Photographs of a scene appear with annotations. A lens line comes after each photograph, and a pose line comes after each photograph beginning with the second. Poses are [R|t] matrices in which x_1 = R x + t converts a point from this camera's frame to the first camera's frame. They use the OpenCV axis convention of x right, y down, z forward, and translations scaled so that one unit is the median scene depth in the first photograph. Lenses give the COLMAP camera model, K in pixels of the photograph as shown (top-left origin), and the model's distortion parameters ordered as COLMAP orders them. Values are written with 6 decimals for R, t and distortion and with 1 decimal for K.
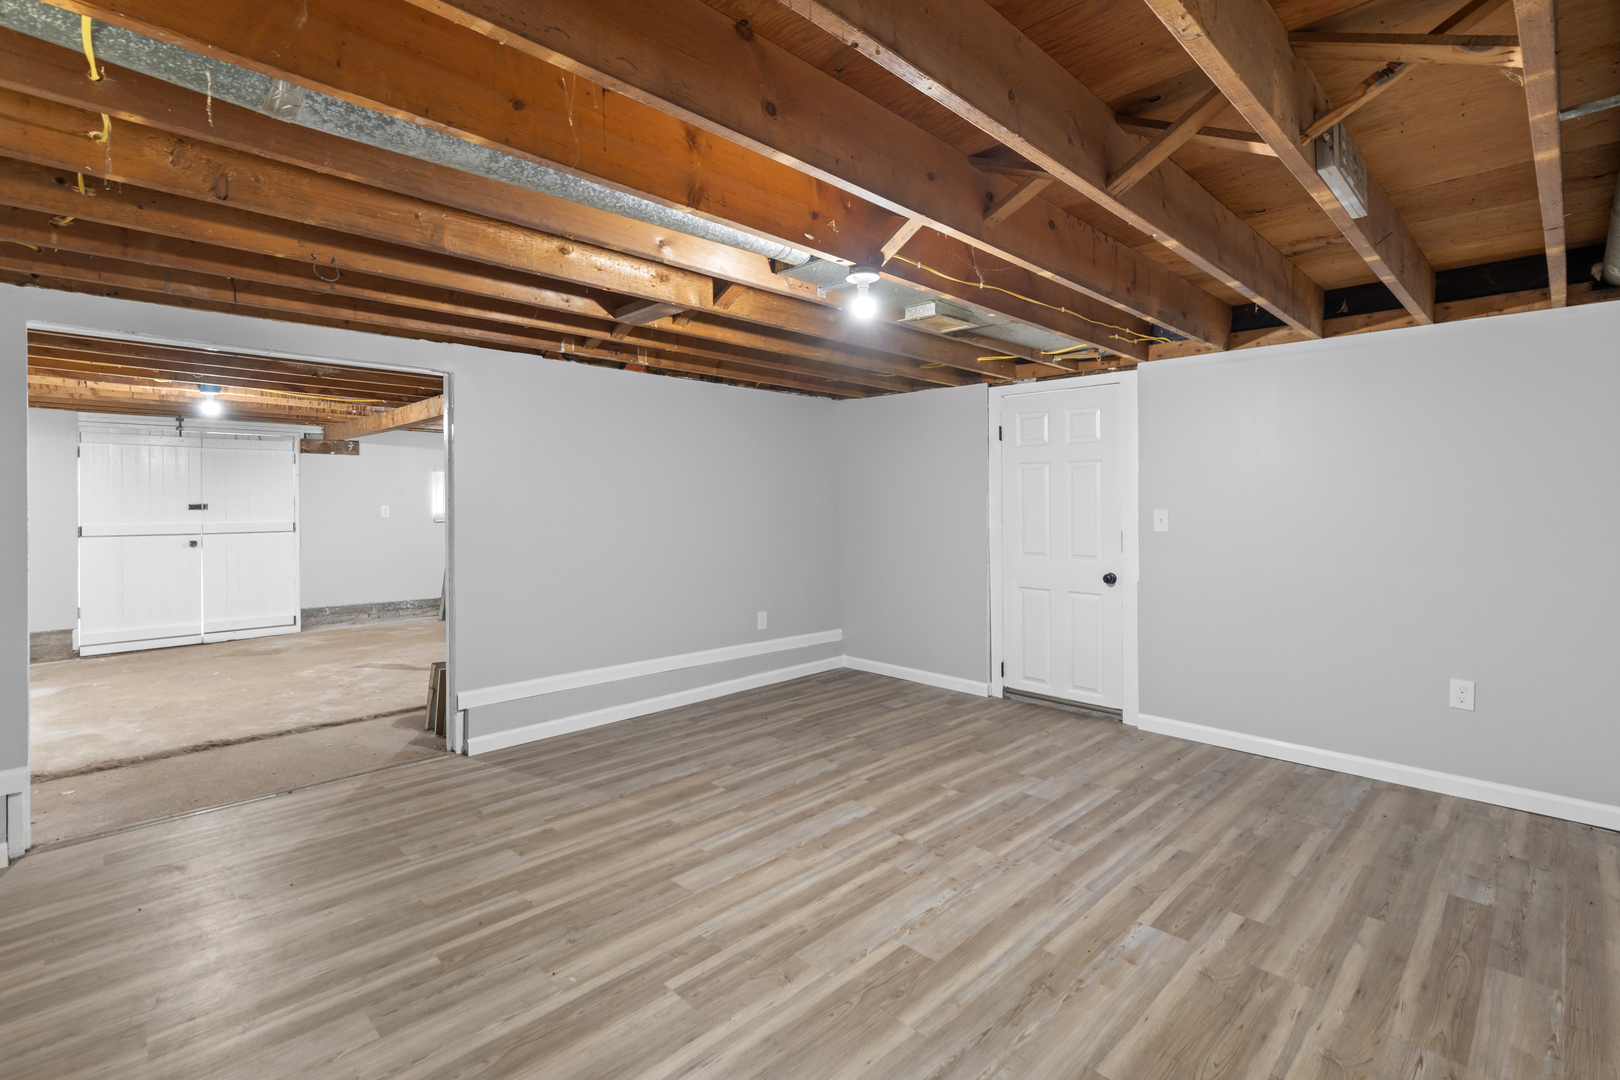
lens RADIAL K [[740.6, 0, 812.6], [0, 740.6, 526.2], [0, 0, 1]] dist [0.005637, -0.001034]
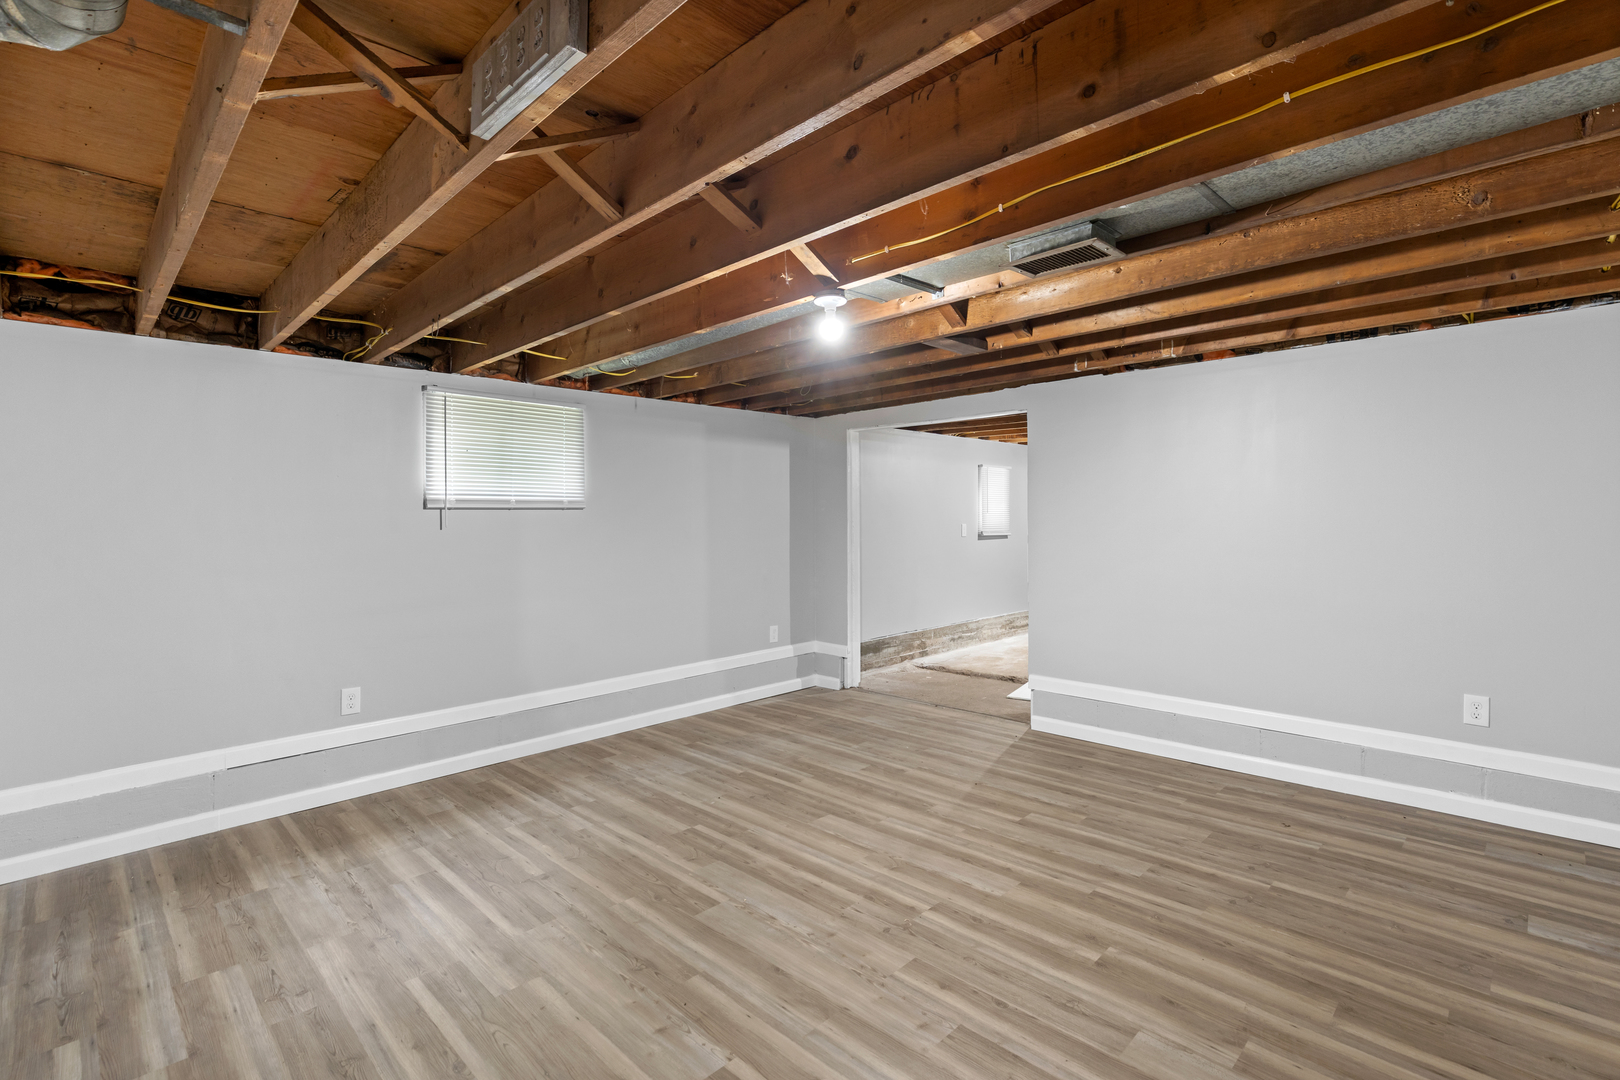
lens RADIAL K [[740.6, 0, 812.7], [0, 740.6, 536.3], [0, 0, 1]] dist [0.005637, -0.001034]
pose [[0.021910, 0.027123, -0.999392, 0.910504], [-0.021178, 0.999420, 0.026659, -0.030004], [0.999536, 0.020581, 0.022472, 0.794626]]
